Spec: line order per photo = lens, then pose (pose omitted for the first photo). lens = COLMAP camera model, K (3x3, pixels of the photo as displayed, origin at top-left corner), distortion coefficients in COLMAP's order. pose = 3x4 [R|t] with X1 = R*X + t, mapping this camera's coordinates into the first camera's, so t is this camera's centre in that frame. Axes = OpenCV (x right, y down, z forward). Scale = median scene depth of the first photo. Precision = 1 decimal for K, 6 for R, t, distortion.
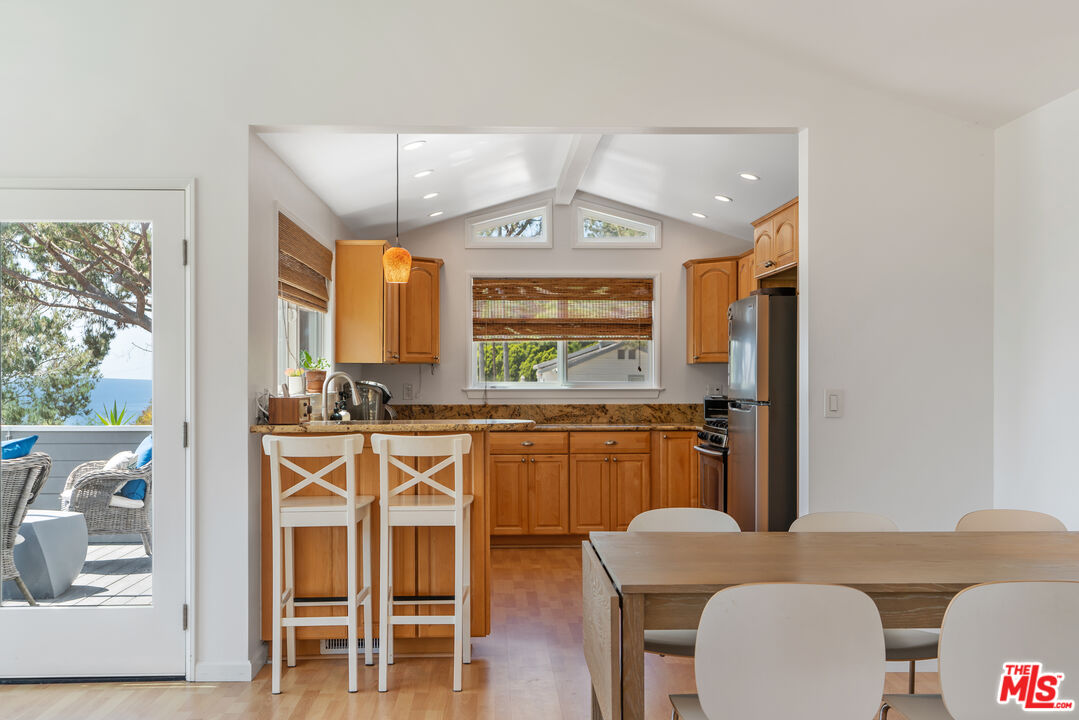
lens RADIAL K [[1097.2, 0, 540.3], [0, 1097.2, 371.6], [0, 0, 1]] dist [0.010737, 0.007477]
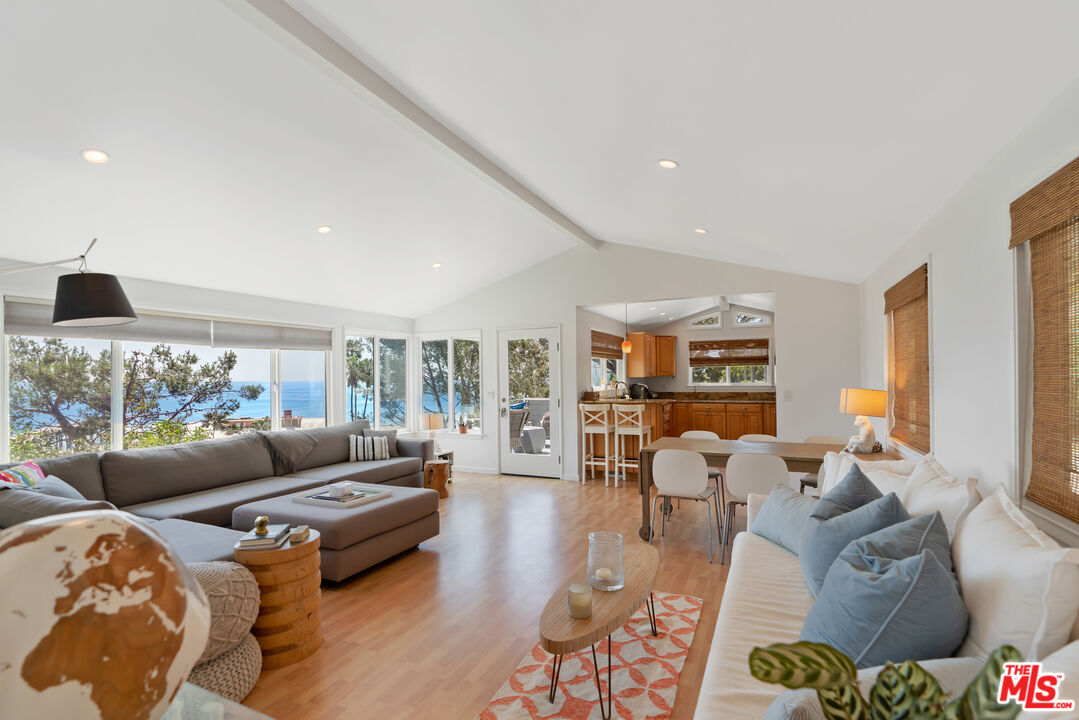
lens RADIAL K [[491.8, 0, 542.3], [0, 491.8, 369.4], [0, 0, 1]] dist [0.003163, 0.000272]
pose [[0.892244, -0.013566, -0.451351, 0.168783], [0.010337, 0.999900, -0.009619, -0.016589], [0.451436, 0.003917, 0.892295, -0.182367]]
